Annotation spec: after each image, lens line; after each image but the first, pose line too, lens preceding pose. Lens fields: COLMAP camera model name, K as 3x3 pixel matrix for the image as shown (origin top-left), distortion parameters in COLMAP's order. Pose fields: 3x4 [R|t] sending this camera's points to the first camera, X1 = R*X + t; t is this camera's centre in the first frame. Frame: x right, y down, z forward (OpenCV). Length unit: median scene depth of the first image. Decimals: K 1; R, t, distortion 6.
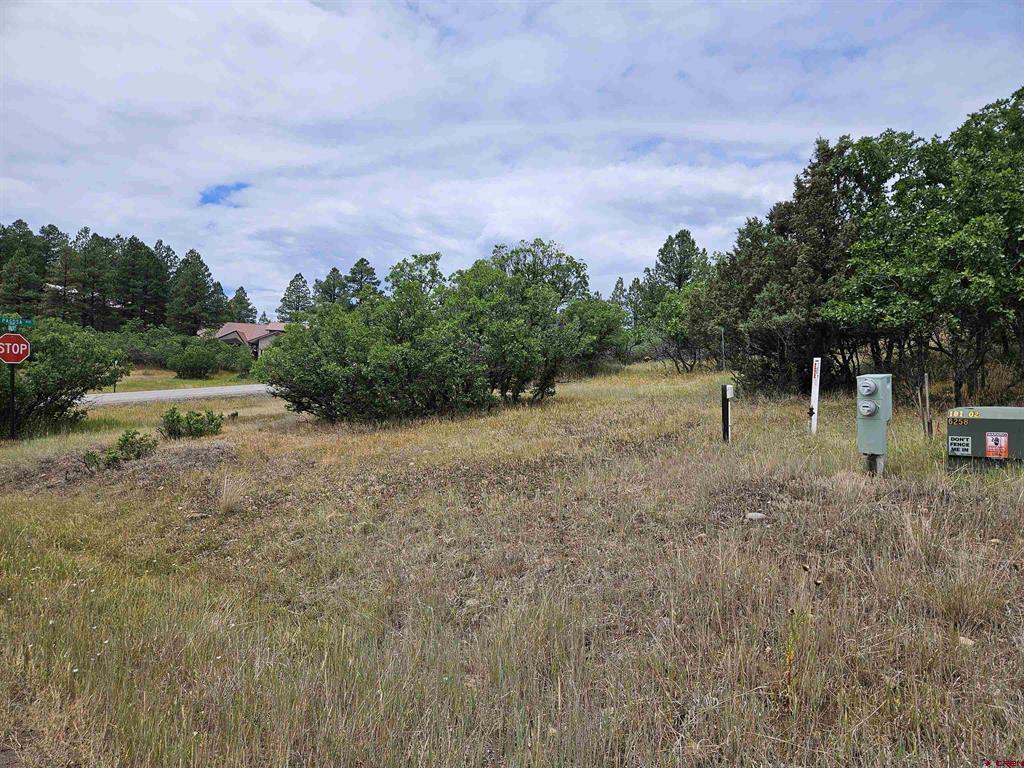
lens RADIAL K [[676.6, 0, 512.0], [0, 676.6, 384.0], [0, 0, 1]] dist [0.073645, -0.061324]
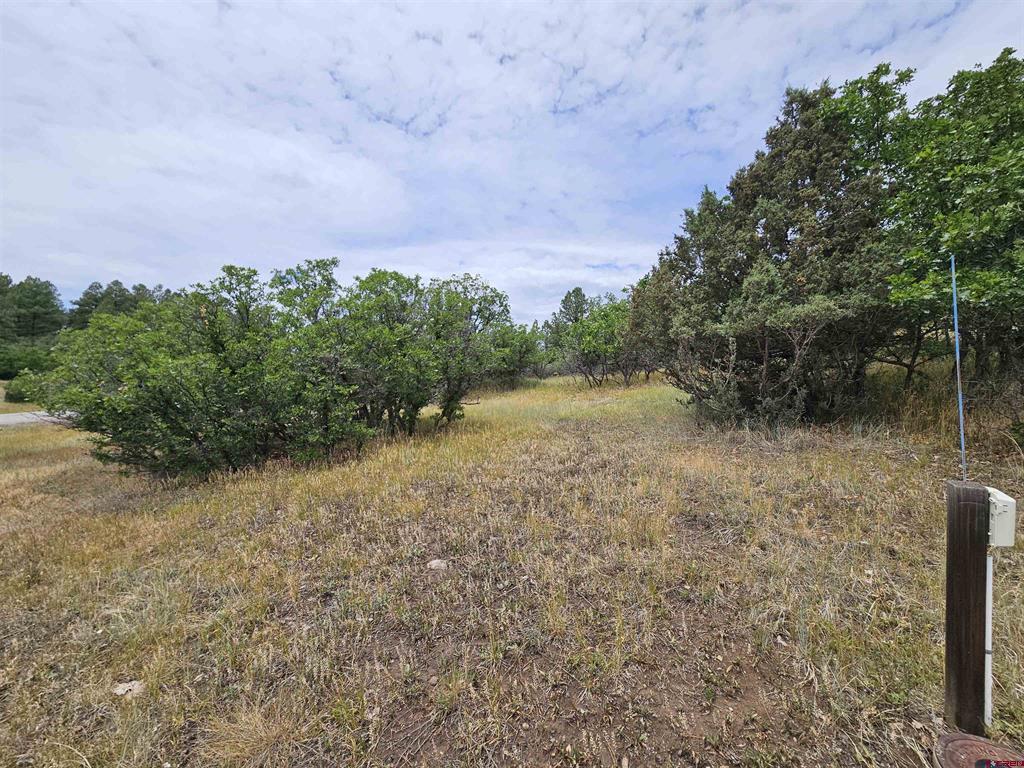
lens RADIAL K [[416.6, 0, 518.7], [0, 416.6, 380.2], [0, 0, 1]] dist [-0.002463, 0.000725]
pose [[0.993252, -0.008738, 0.115644, 0.042241], [0.011473, 0.999669, -0.023014, -0.011270], [-0.115404, 0.024185, 0.993024, 0.275182]]
